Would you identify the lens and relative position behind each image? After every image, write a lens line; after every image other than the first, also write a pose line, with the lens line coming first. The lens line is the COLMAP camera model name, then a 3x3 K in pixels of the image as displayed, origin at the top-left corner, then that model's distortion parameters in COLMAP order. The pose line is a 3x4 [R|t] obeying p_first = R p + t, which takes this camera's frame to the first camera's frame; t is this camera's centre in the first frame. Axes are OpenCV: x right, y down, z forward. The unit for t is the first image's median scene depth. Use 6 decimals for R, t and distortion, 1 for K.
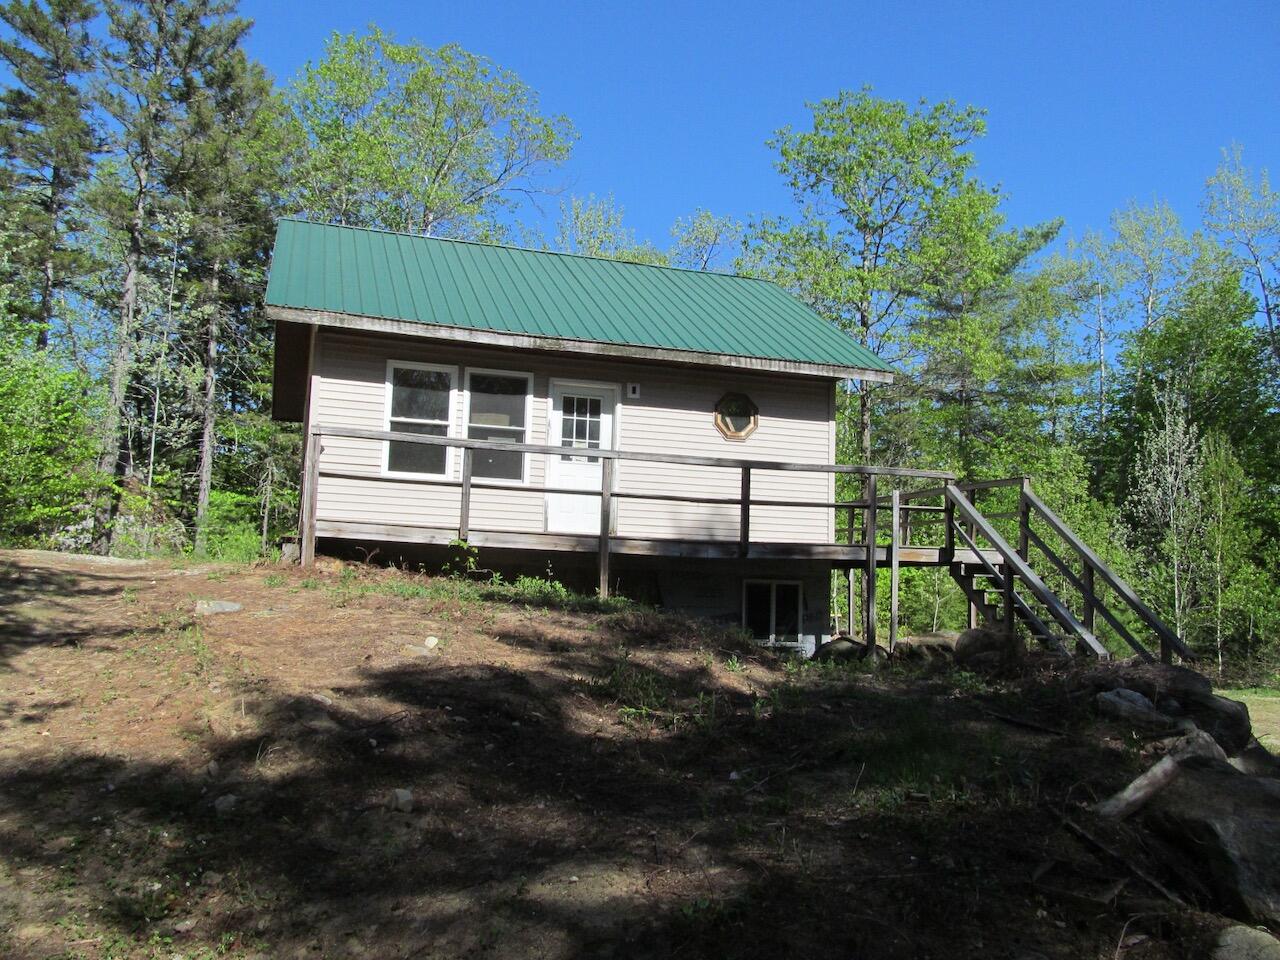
lens RADIAL K [[1070.5, 0, 644.9], [0, 1070.5, 463.8], [0, 0, 1]] dist [-0.068849, 0.103762]
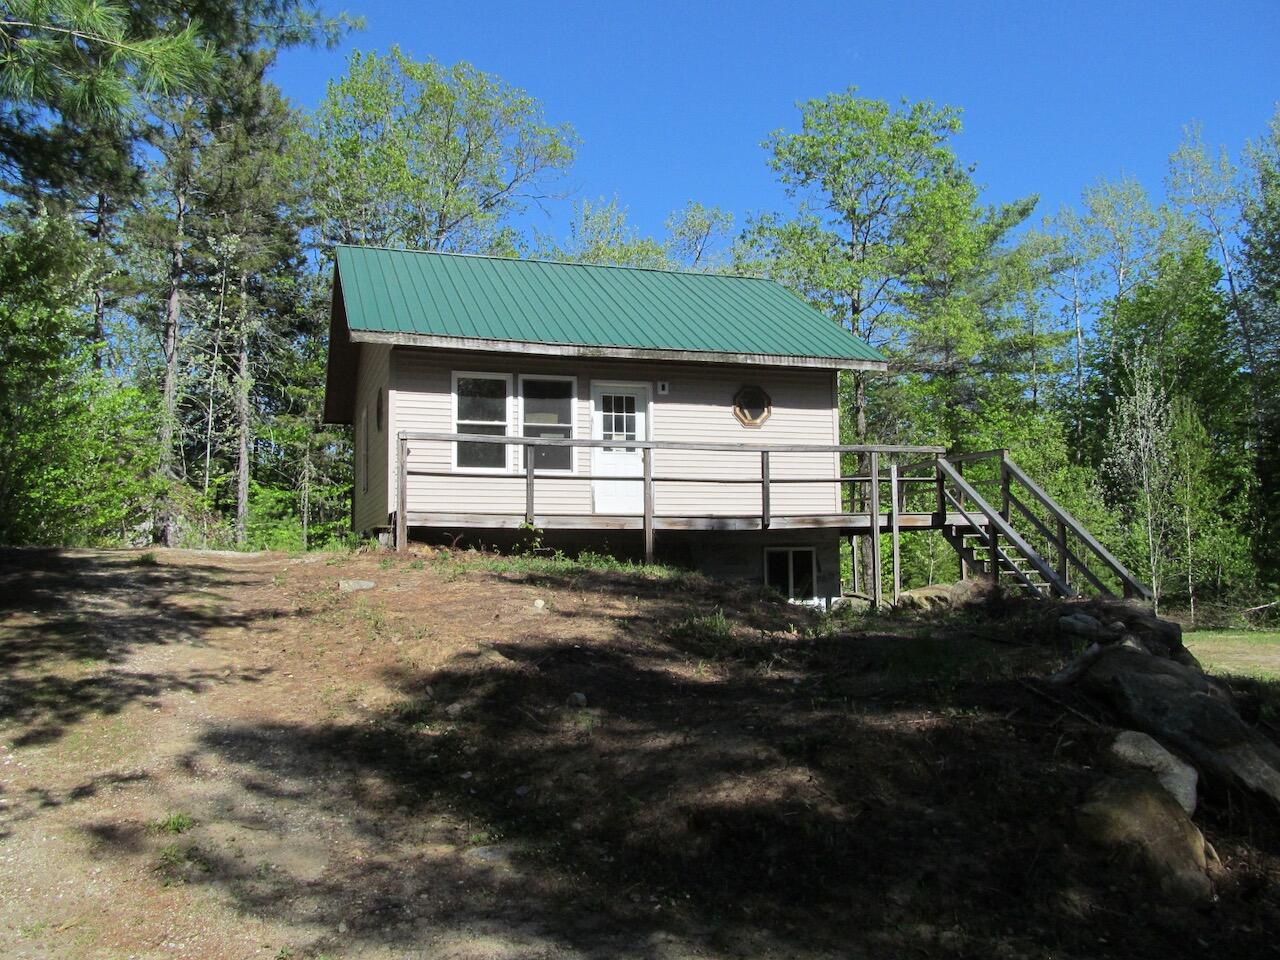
lens RADIAL K [[1064.2, 0, 640.0], [0, 1064.2, 480.0], [0, 0, 1]] dist [-0.060369, 0.028049]
pose [[0.999108, -0.042045, 0.003961, -0.044061], [0.041879, 0.998496, 0.035375, -0.011200], [-0.005442, -0.035178, 0.999366, -0.145089]]
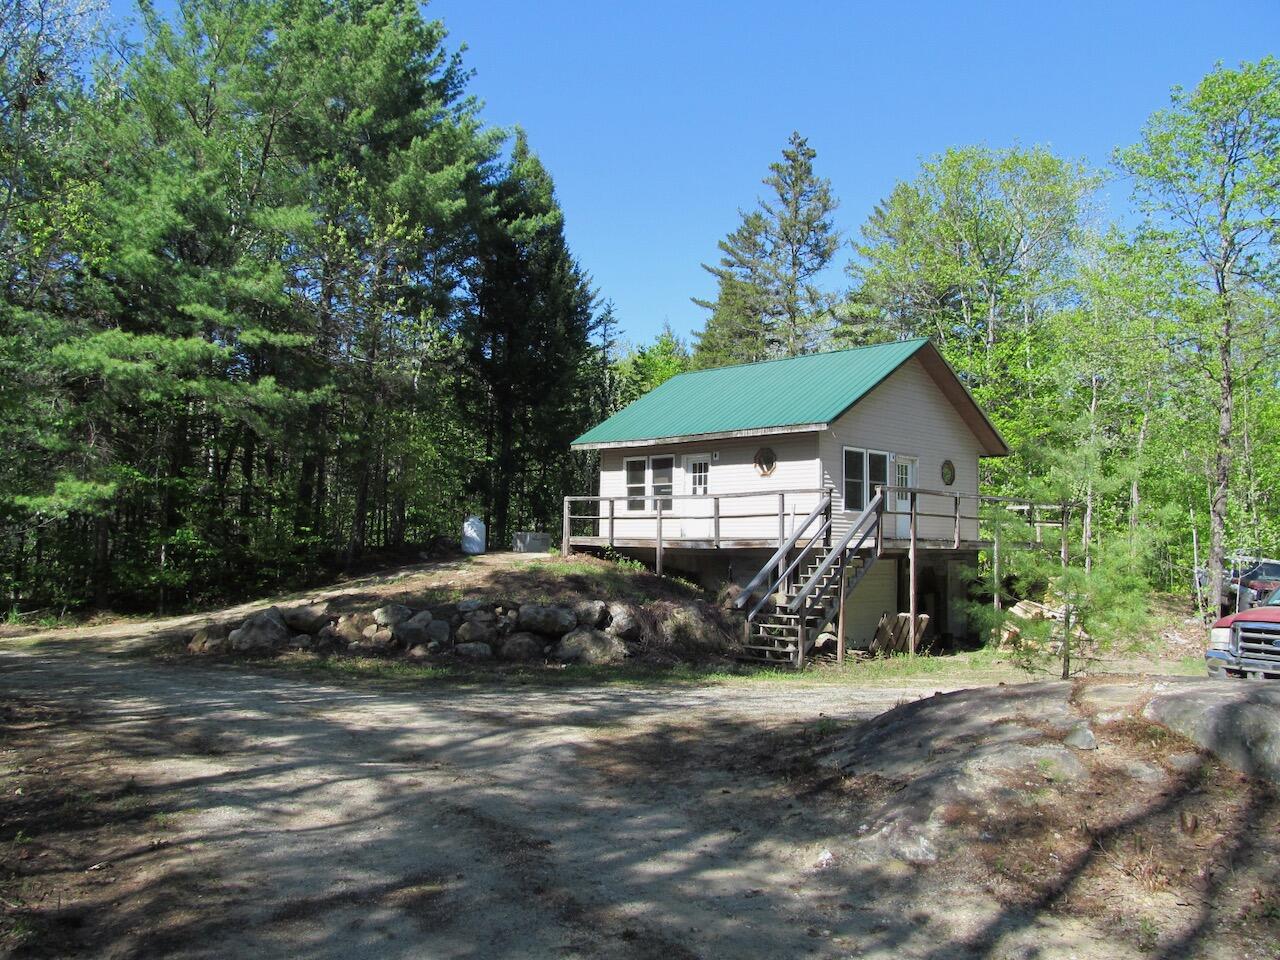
lens RADIAL K [[1064.2, 0, 640.0], [0, 1064.2, 480.0], [0, 0, 1]] dist [-0.060369, 0.028049]
pose [[0.439494, -0.087469, -0.893977, 1.501979], [0.071995, 0.995476, -0.062006, 0.070053], [0.895356, -0.037110, 0.443803, 0.104145]]
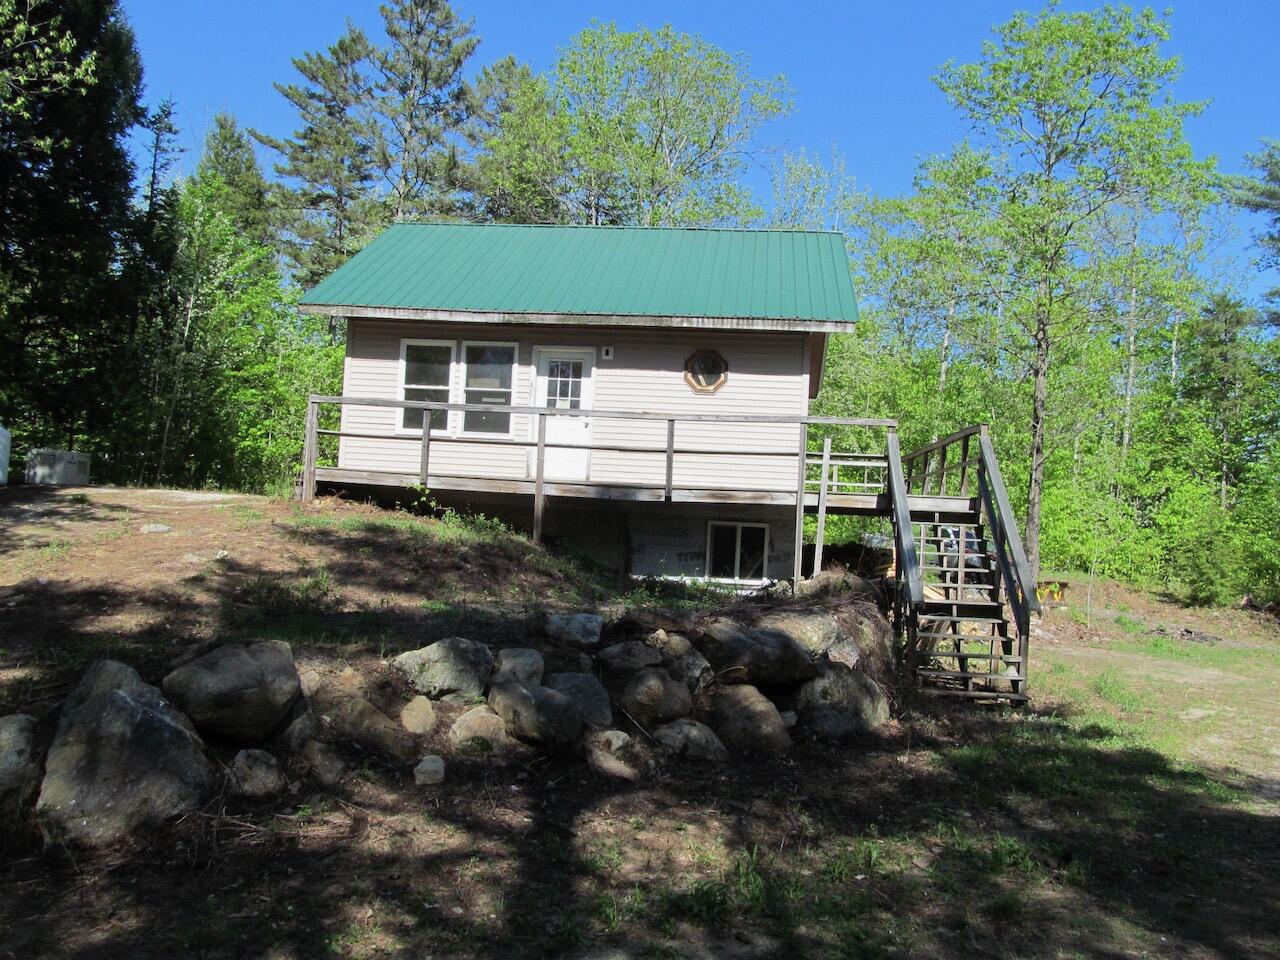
lens RADIAL K [[1064.2, 0, 640.0], [0, 1064.2, 480.0], [0, 0, 1]] dist [-0.060369, 0.028049]
pose [[0.906007, 0.004481, -0.423239, 0.499718], [0.022663, 0.997996, 0.059080, -0.000048], [0.422656, -0.063118, 0.904090, -0.011708]]
